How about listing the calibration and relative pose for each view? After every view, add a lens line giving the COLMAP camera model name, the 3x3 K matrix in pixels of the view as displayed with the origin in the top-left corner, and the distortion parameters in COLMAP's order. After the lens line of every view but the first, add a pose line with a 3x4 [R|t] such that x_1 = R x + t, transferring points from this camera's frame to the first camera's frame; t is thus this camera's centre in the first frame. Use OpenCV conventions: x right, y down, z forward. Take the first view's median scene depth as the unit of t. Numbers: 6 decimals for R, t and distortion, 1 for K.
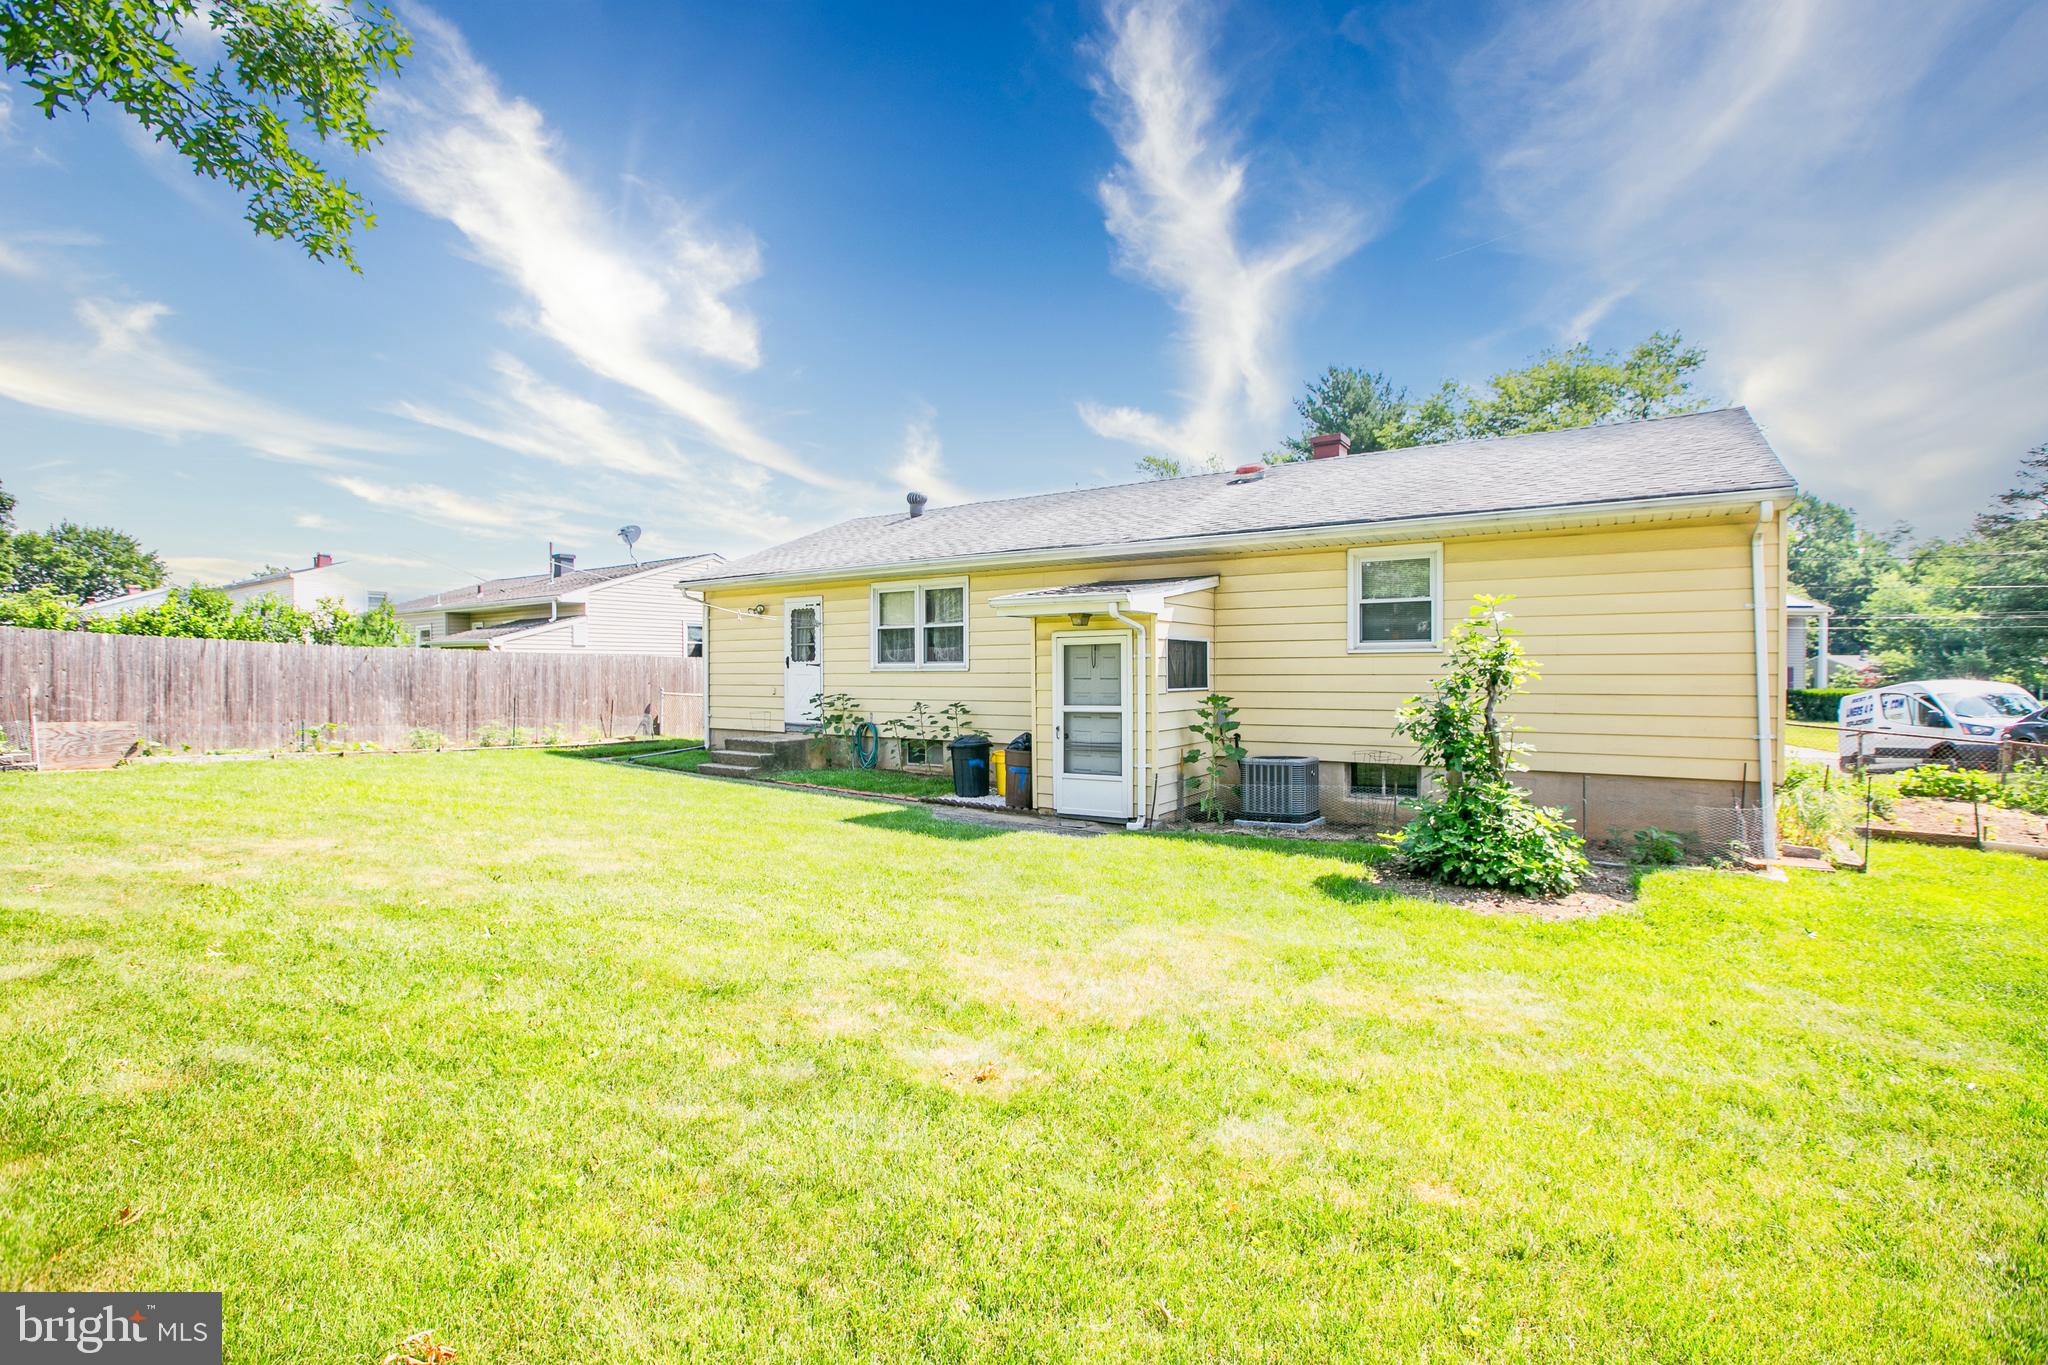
lens RADIAL K [[956.4, 0, 1017.6], [0, 956.4, 625.1], [0, 0, 1]] dist [-0.022401, 0.000358]
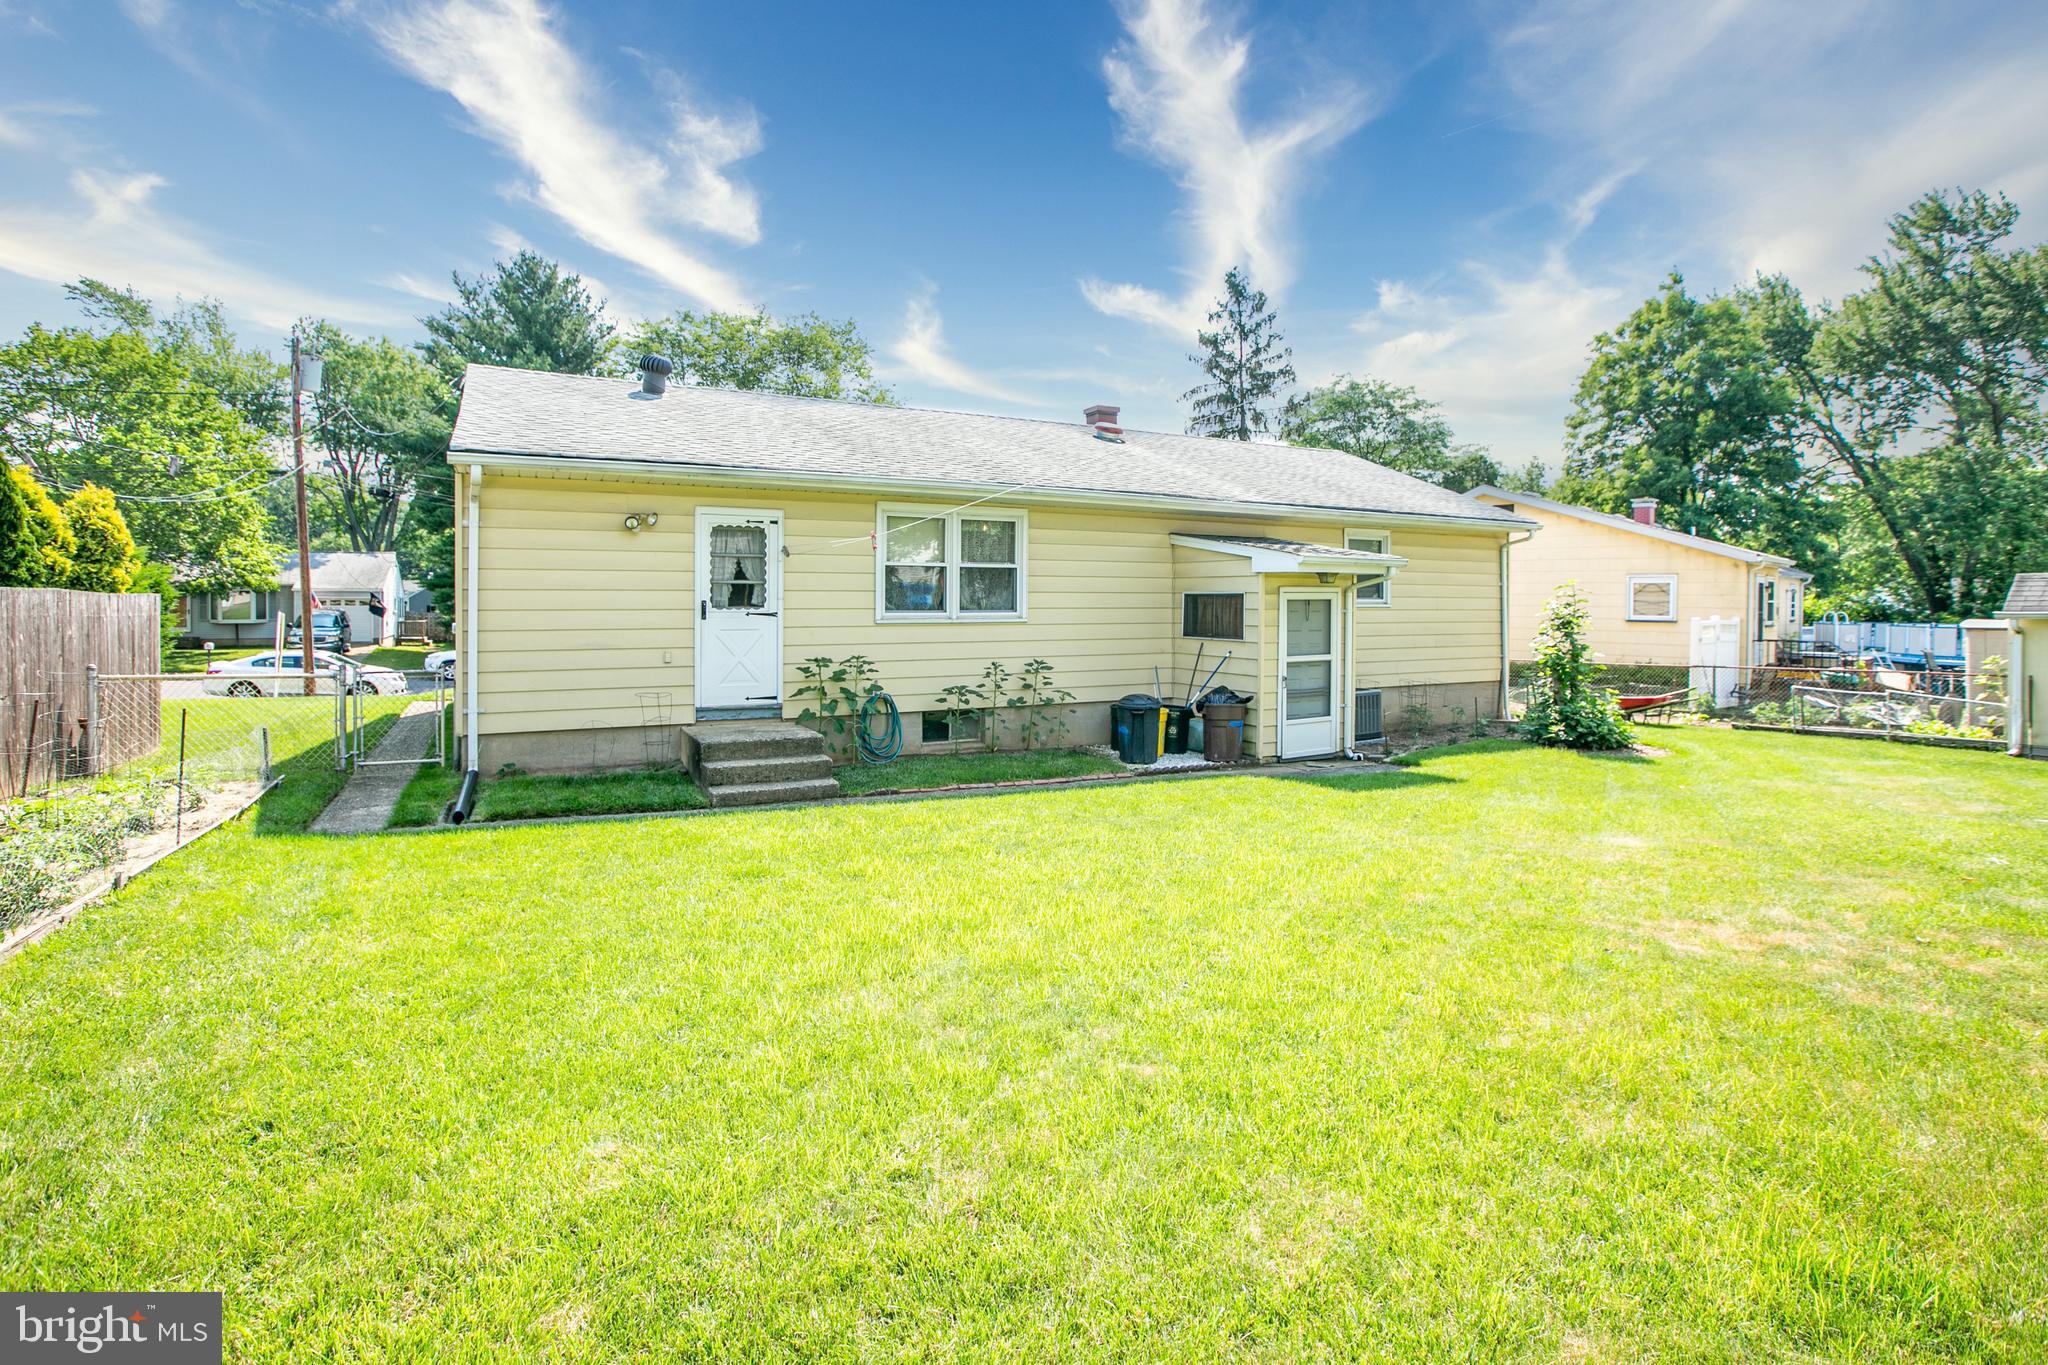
lens RADIAL K [[956.4, 0, 1017.6], [0, 956.4, 625.1], [0, 0, 1]] dist [-0.022401, 0.000358]
pose [[0.466543, -0.009561, 0.884447, -0.764770], [-0.042920, 0.998519, 0.033434, 0.021118], [-0.883457, -0.053559, 0.465442, 0.585045]]
